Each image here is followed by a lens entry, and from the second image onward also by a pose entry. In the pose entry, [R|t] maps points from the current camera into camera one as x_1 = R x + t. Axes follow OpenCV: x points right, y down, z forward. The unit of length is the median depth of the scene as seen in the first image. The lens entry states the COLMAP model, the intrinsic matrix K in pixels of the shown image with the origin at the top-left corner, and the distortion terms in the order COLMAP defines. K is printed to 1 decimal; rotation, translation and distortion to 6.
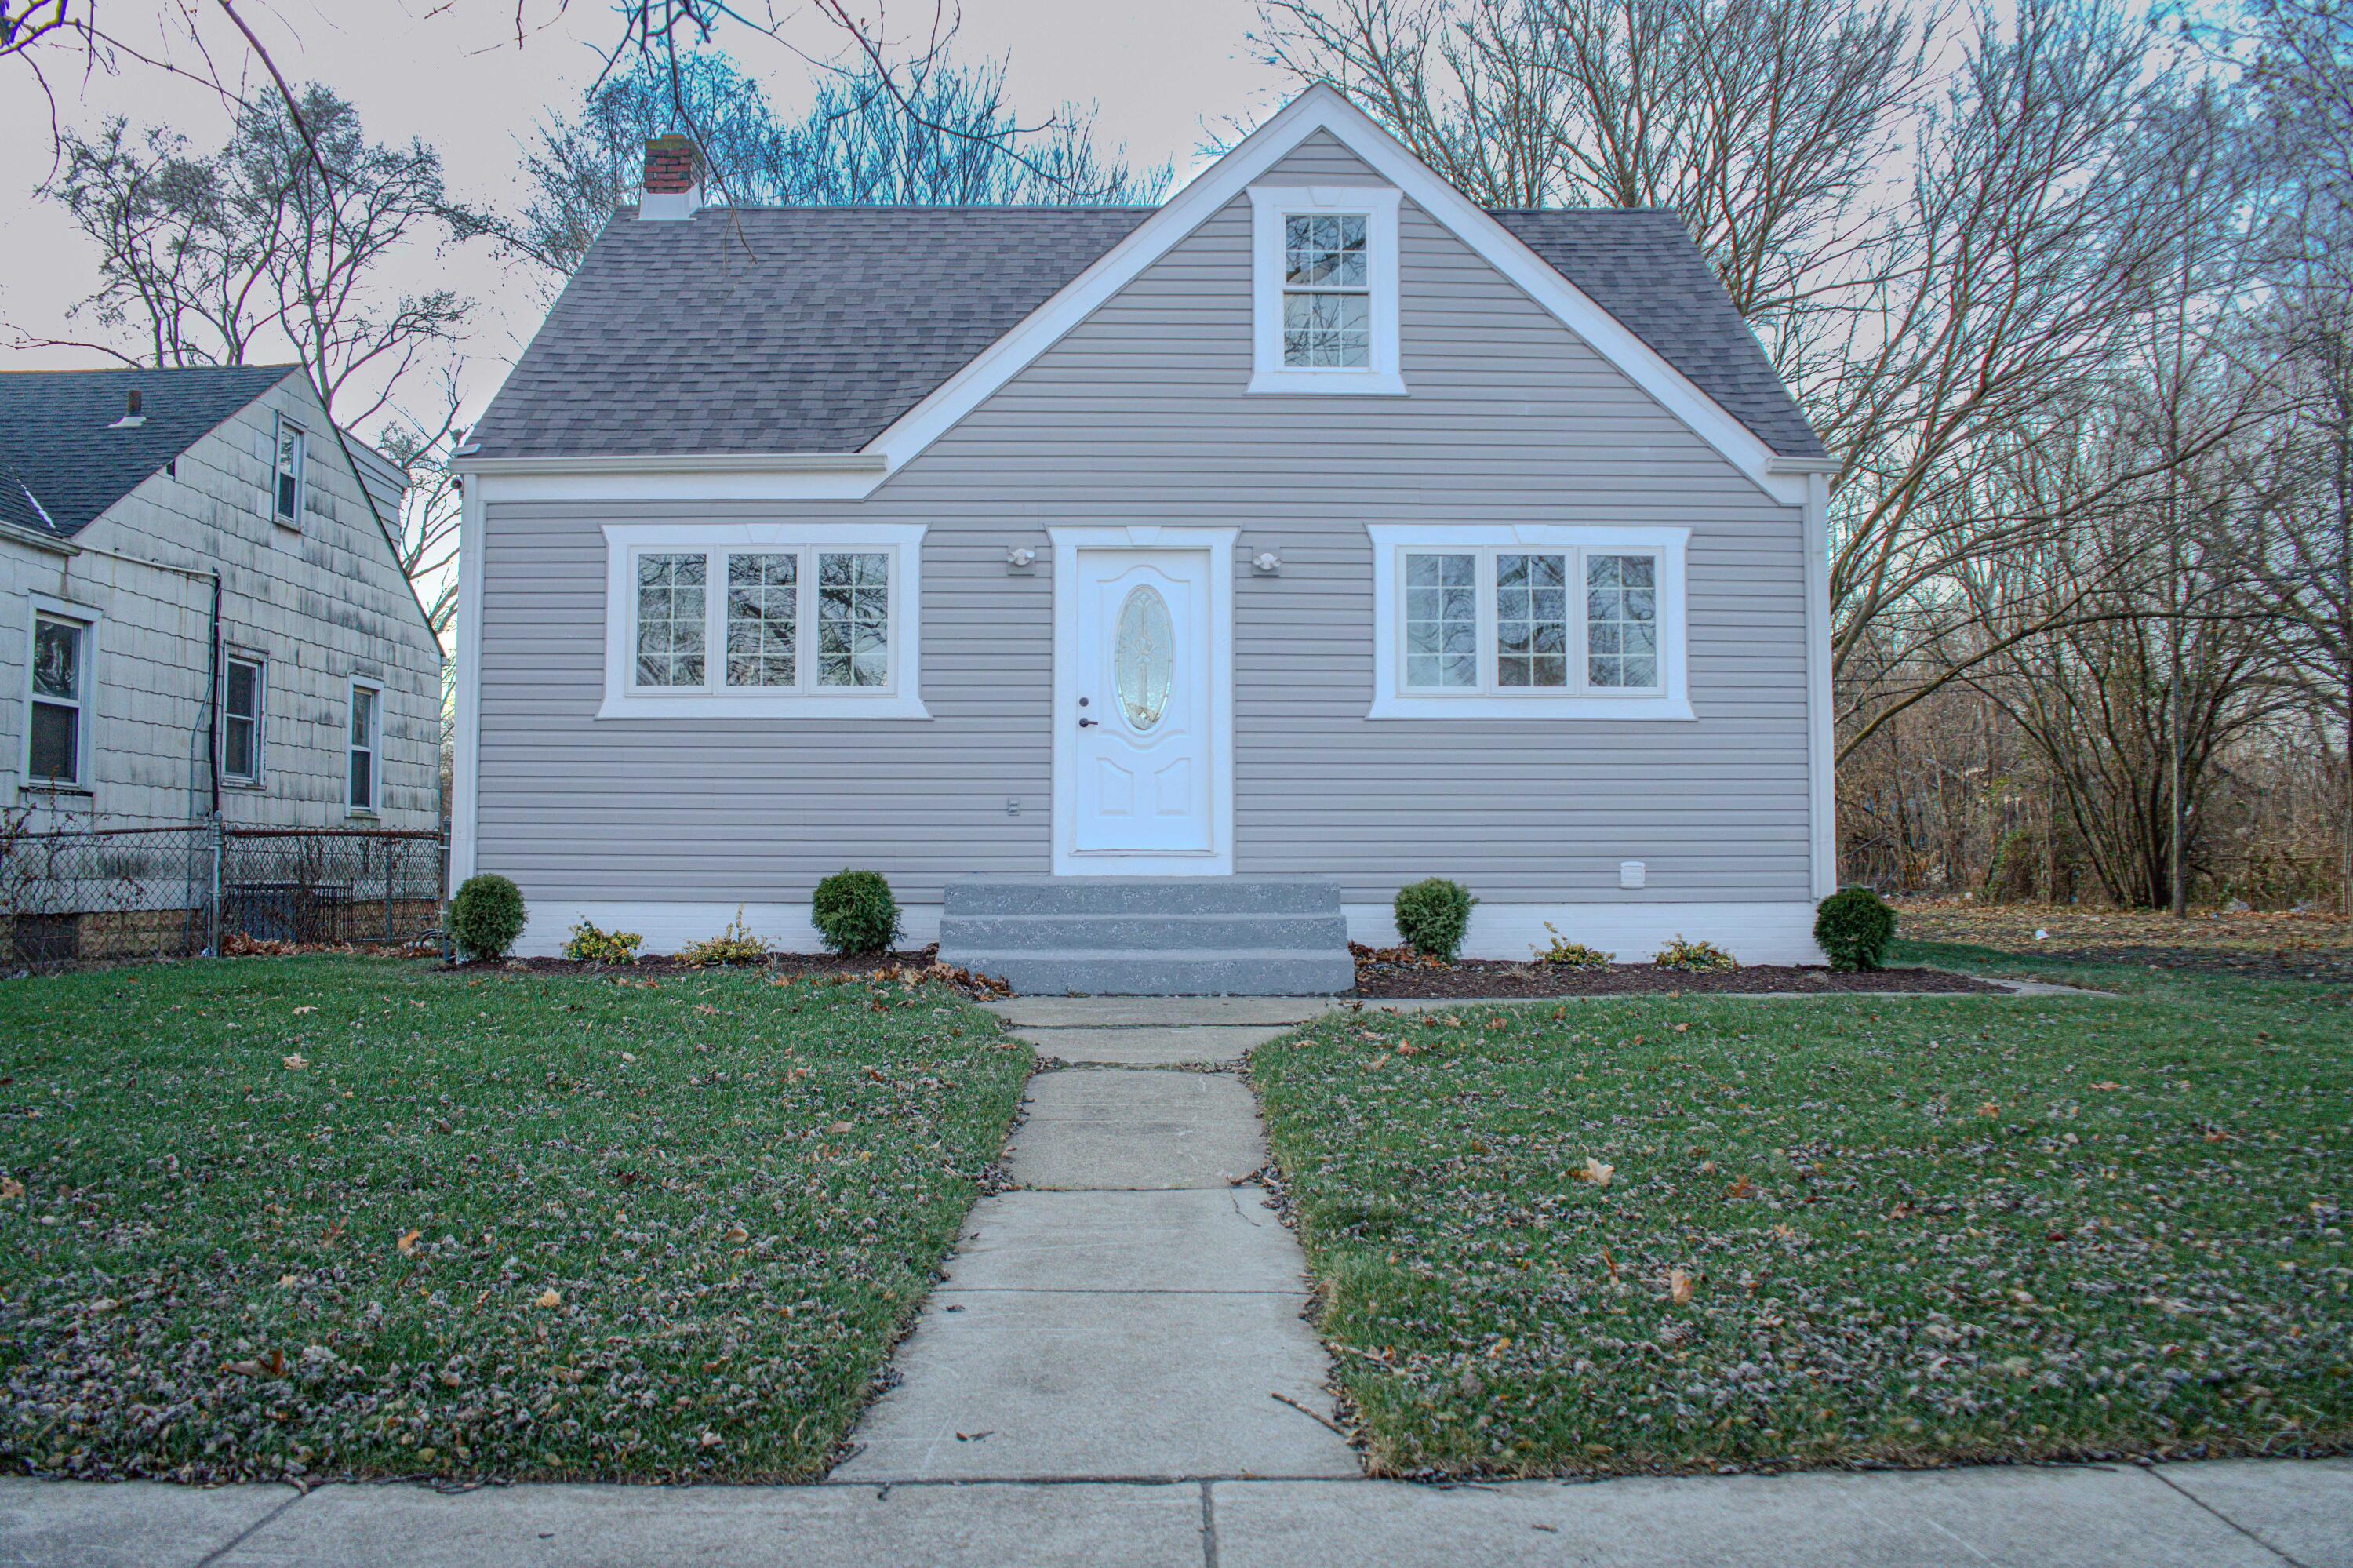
lens RADIAL K [[1544.4, 0, 1177.4], [0, 1544.4, 797.0], [0, 0, 1]] dist [-0.007197, -0.000351]
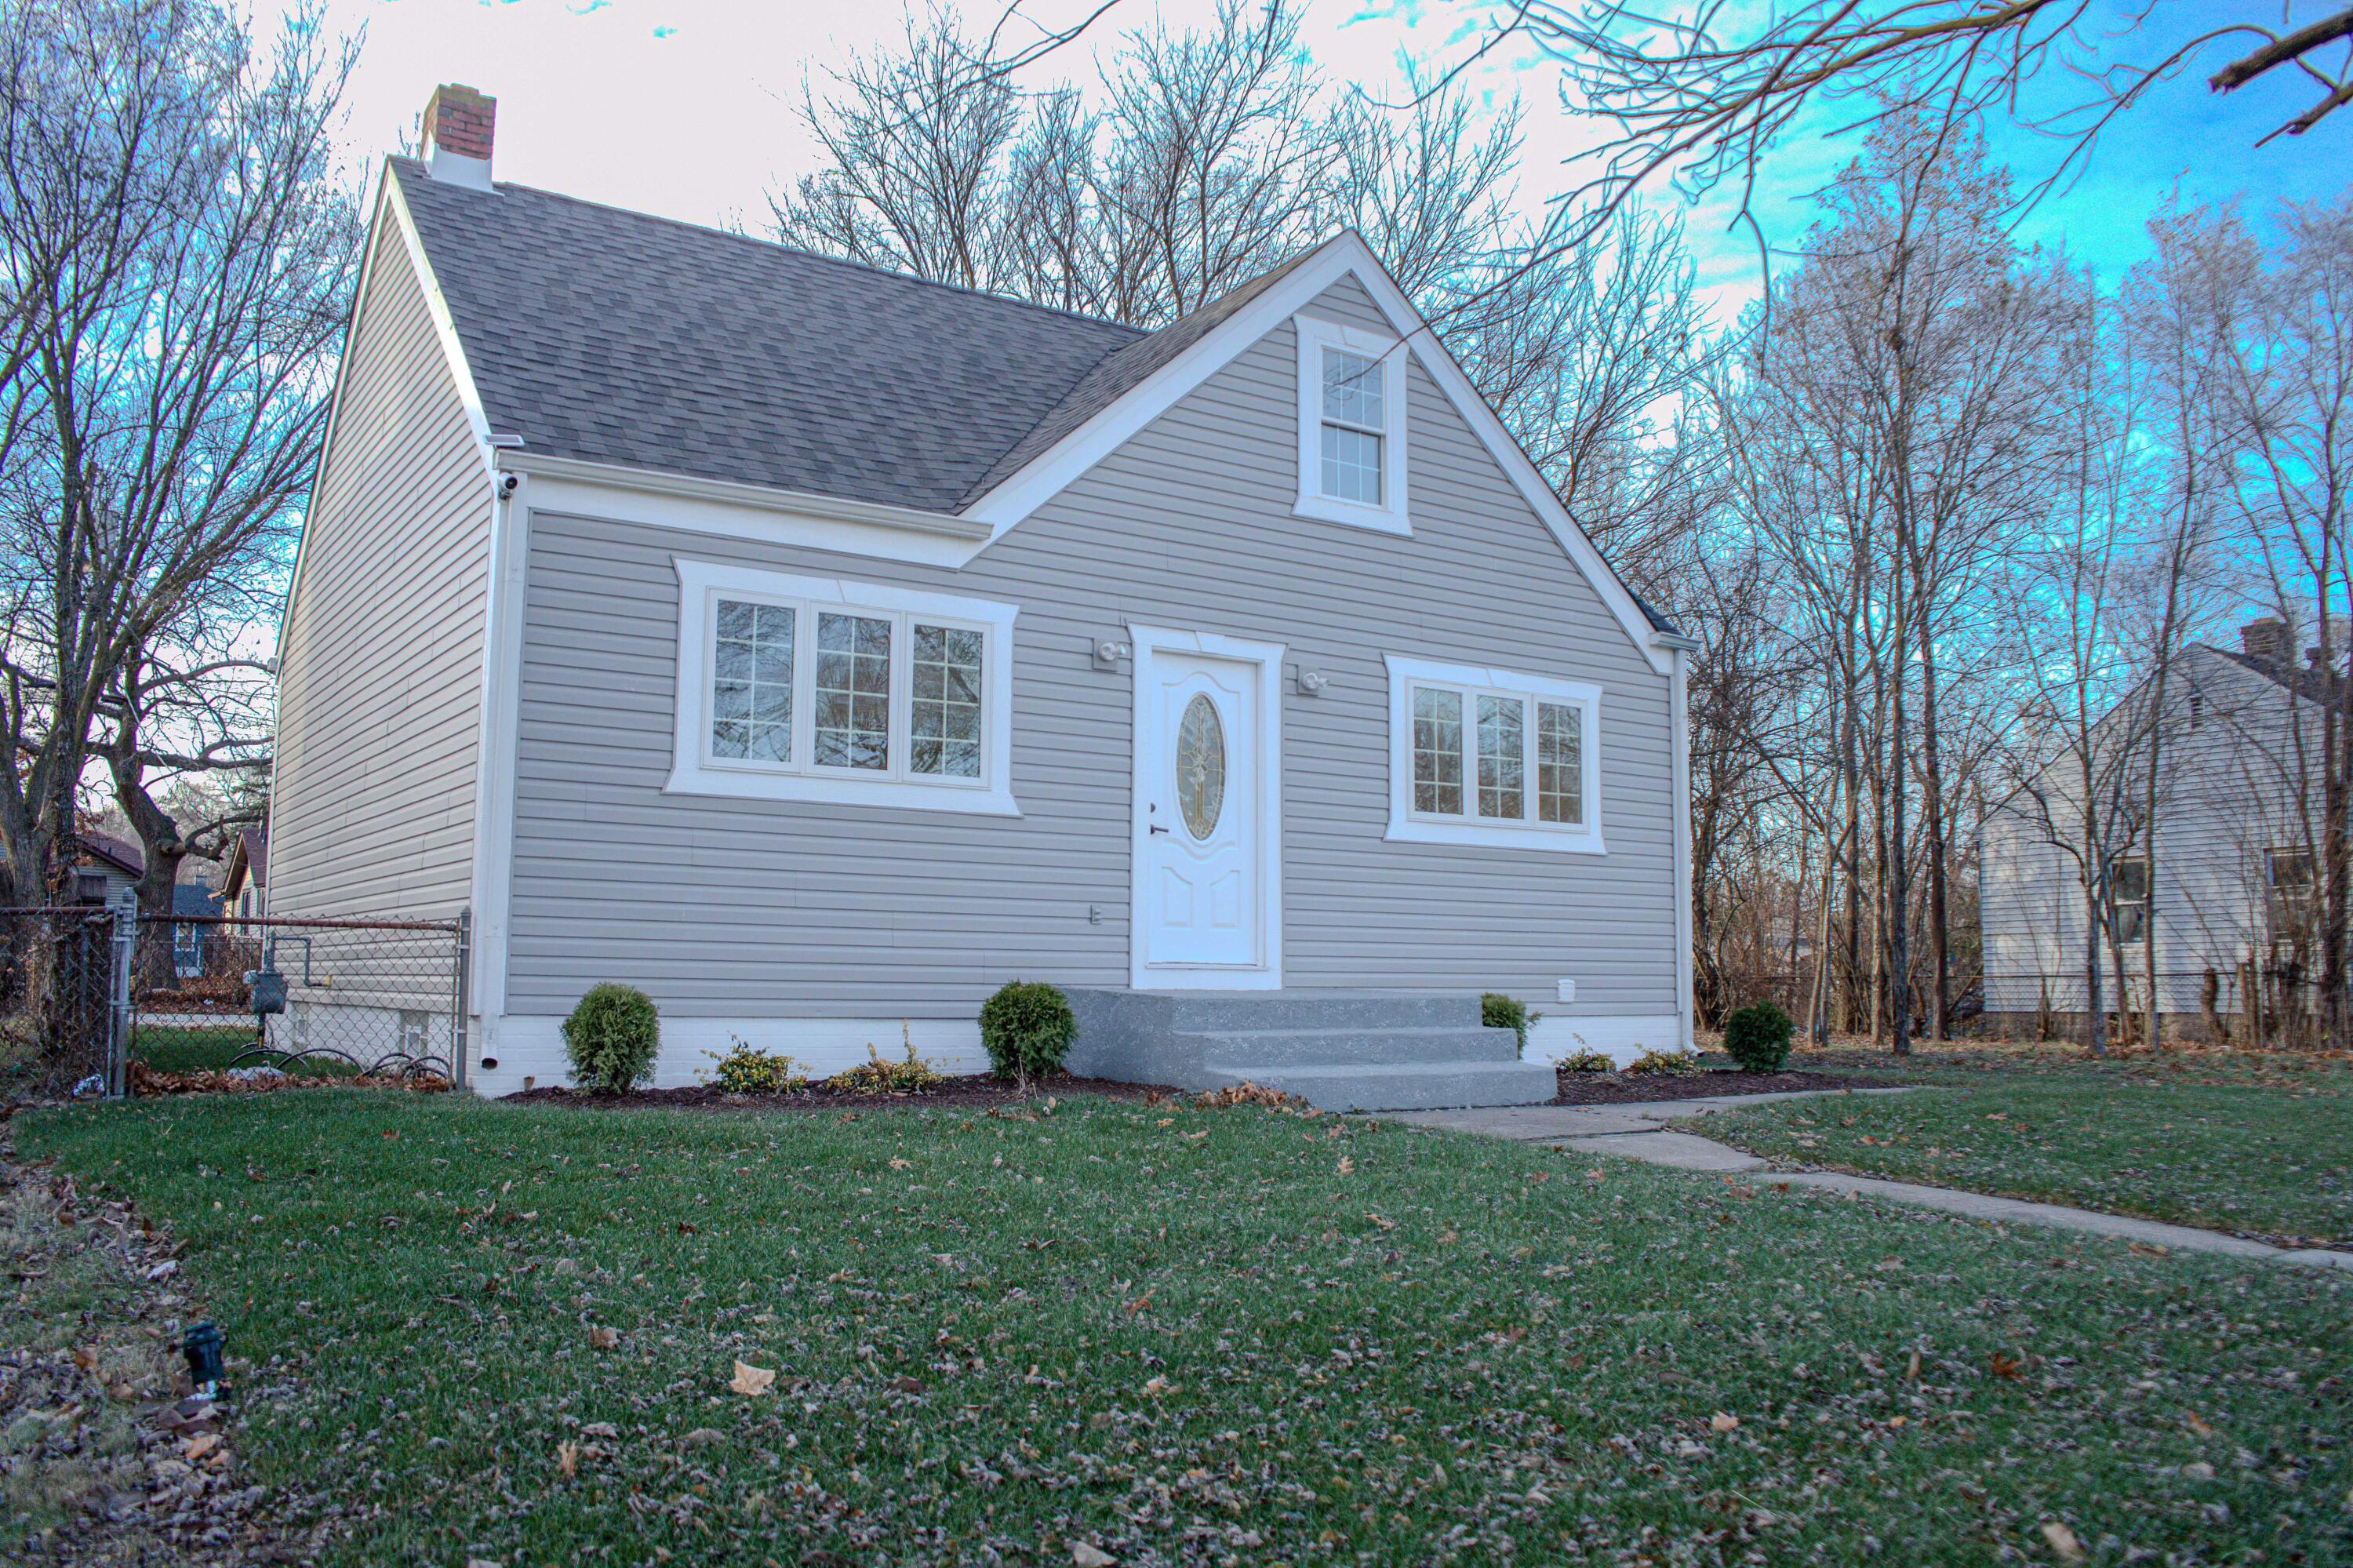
lens RADIAL K [[1873.7, 0, 1176.5], [0, 1873.7, 784.0], [0, 0, 1]] dist [-0.004912, -0.001393]
pose [[0.829670, 0.066686, 0.554256, -0.698336], [-0.037454, 0.997252, -0.063921, -0.002163], [-0.556996, 0.032274, 0.829888, 0.023349]]
